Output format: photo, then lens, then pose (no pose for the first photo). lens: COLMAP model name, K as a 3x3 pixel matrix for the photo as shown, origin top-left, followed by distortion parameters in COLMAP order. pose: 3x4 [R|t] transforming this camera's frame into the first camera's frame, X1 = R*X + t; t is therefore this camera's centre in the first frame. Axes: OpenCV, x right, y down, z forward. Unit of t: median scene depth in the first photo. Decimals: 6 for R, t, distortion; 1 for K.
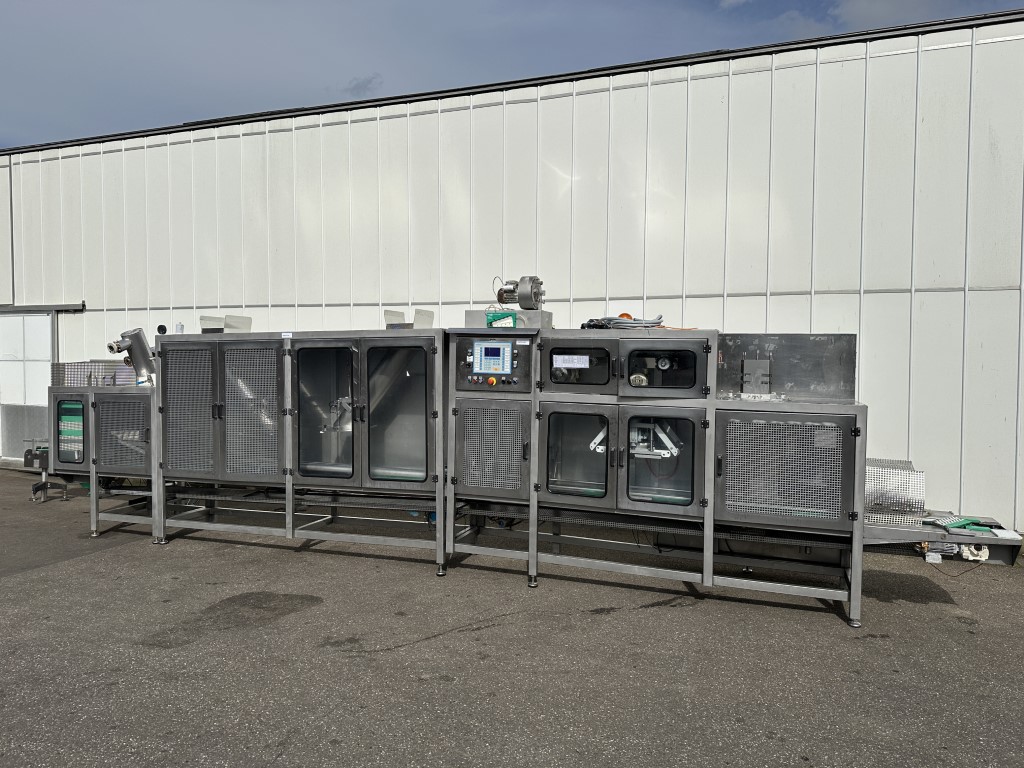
lens RADIAL K [[707.3, 0, 511.3], [0, 707.3, 358.6], [0, 0, 1]] dist [0.037840, -0.047457]
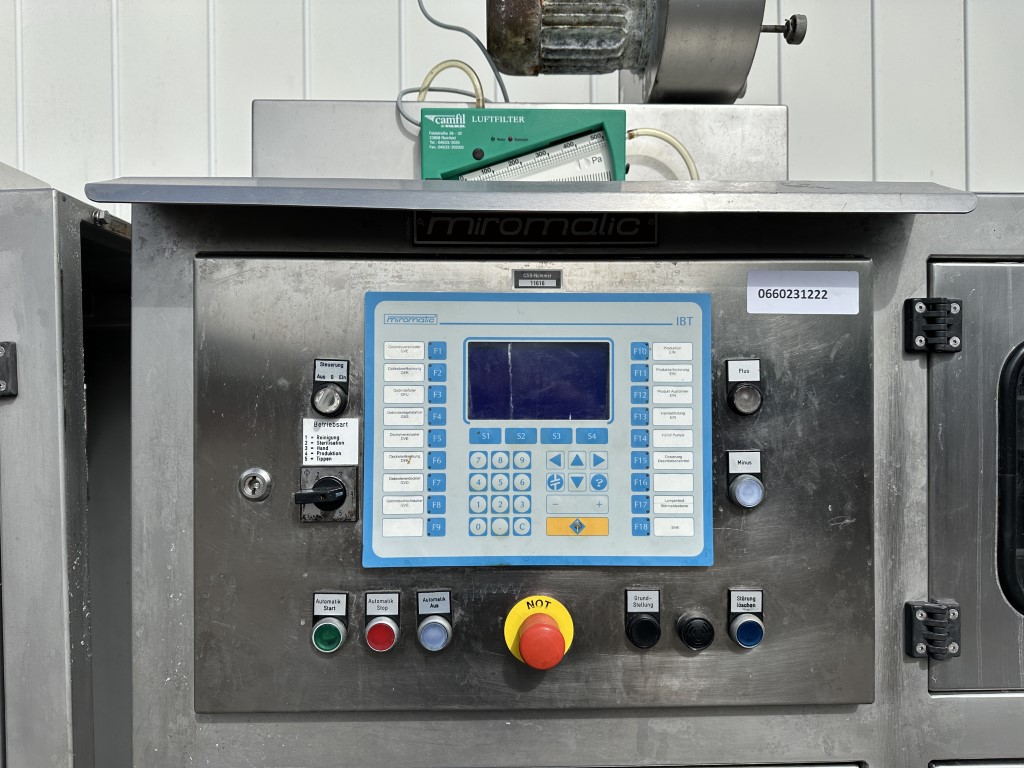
lens RADIAL K [[707.3, 0, 510.3], [0, 707.3, 381.4], [0, 0, 1]] dist [0.037840, -0.047457]
pose [[0.931075, -0.014628, 0.364534, -0.074378], [0.020359, 0.999722, -0.011883, -0.007753], [-0.364259, 0.018485, 0.931114, 0.896333]]
